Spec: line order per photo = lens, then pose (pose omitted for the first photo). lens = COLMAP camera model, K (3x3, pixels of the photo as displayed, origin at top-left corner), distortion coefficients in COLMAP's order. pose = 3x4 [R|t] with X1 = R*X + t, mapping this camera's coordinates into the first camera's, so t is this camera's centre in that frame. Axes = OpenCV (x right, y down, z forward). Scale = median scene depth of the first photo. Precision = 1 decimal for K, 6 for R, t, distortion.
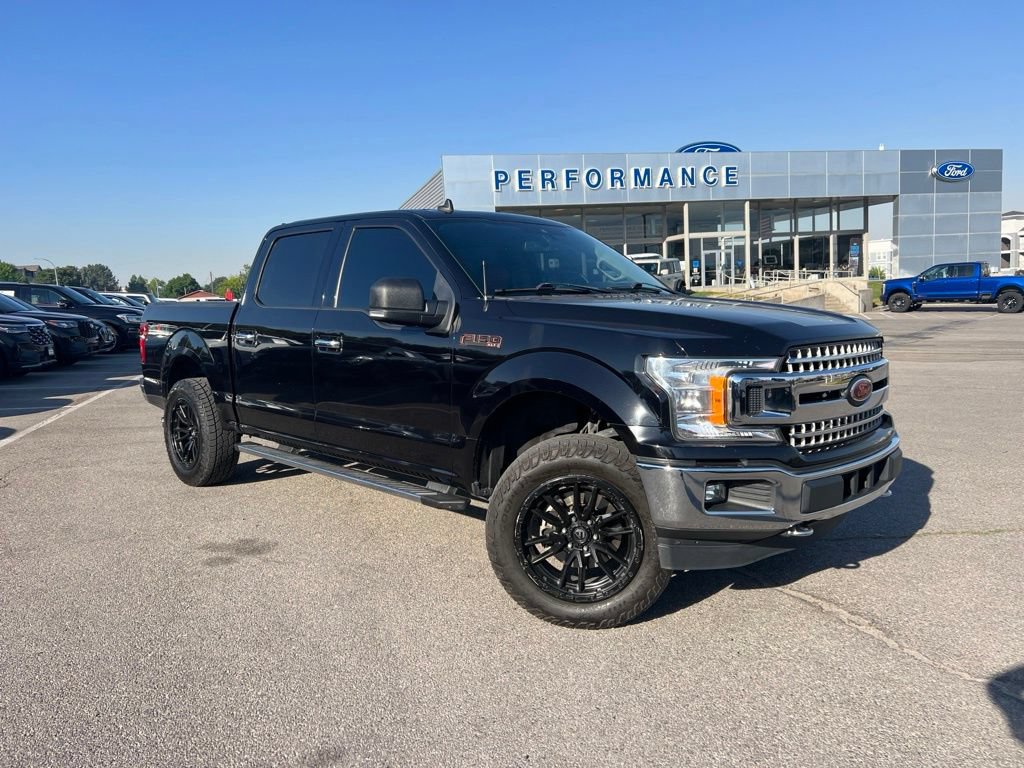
lens RADIAL K [[782.2, 0, 509.6], [0, 782.2, 375.4], [0, 0, 1]] dist [0.012937, -0.002371]
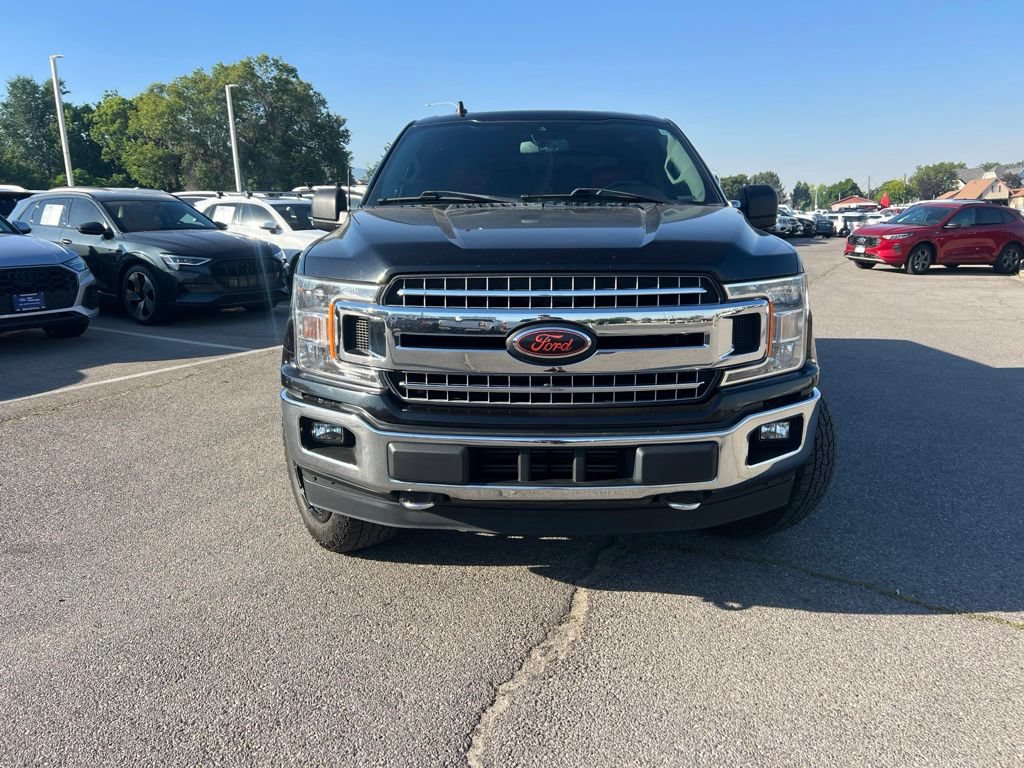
lens RADIAL K [[781.6, 0, 506.8], [0, 781.6, 380.3], [0, 0, 1]] dist [0.013934, -0.003565]
pose [[0.699045, 0.153278, -0.698457, 0.803603], [-0.066611, 0.986468, 0.149816, -0.044928], [0.711969, -0.058203, 0.699795, 0.420804]]
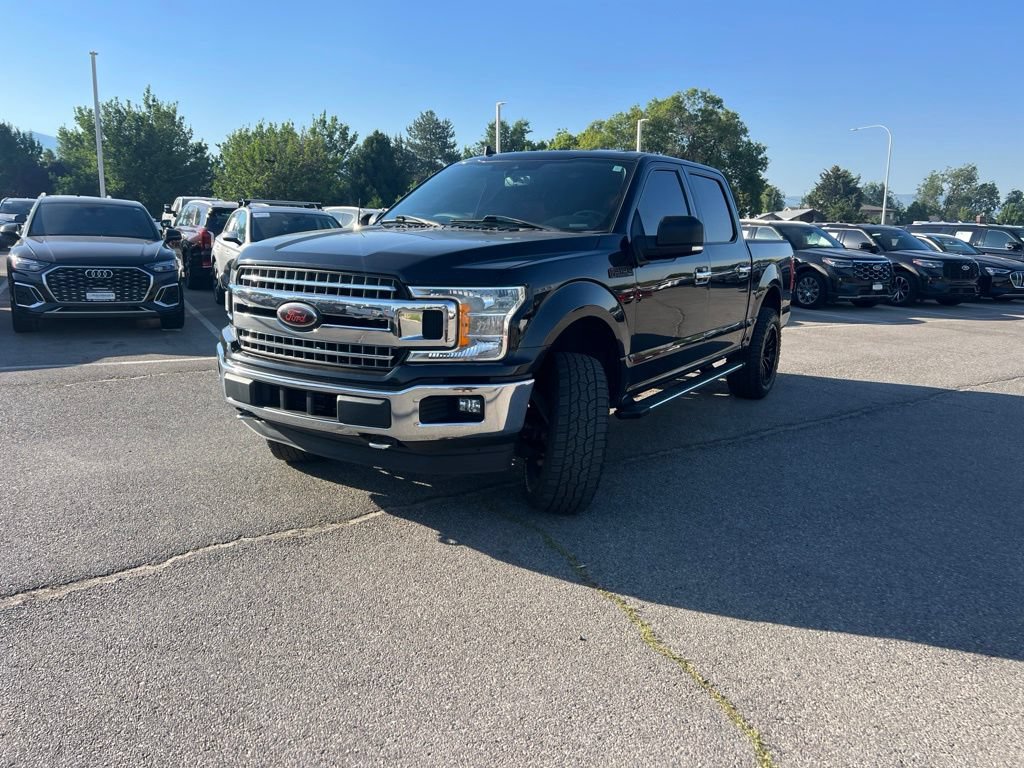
lens RADIAL K [[781.8, 0, 512.0], [0, 781.8, 384.0], [0, 0, 1]] dist [0.011507, 0.001481]
pose [[0.223180, 0.196127, -0.954843, 1.344475], [-0.118588, 0.977737, 0.173112, -0.095070], [0.967537, 0.074597, 0.241470, 0.907905]]
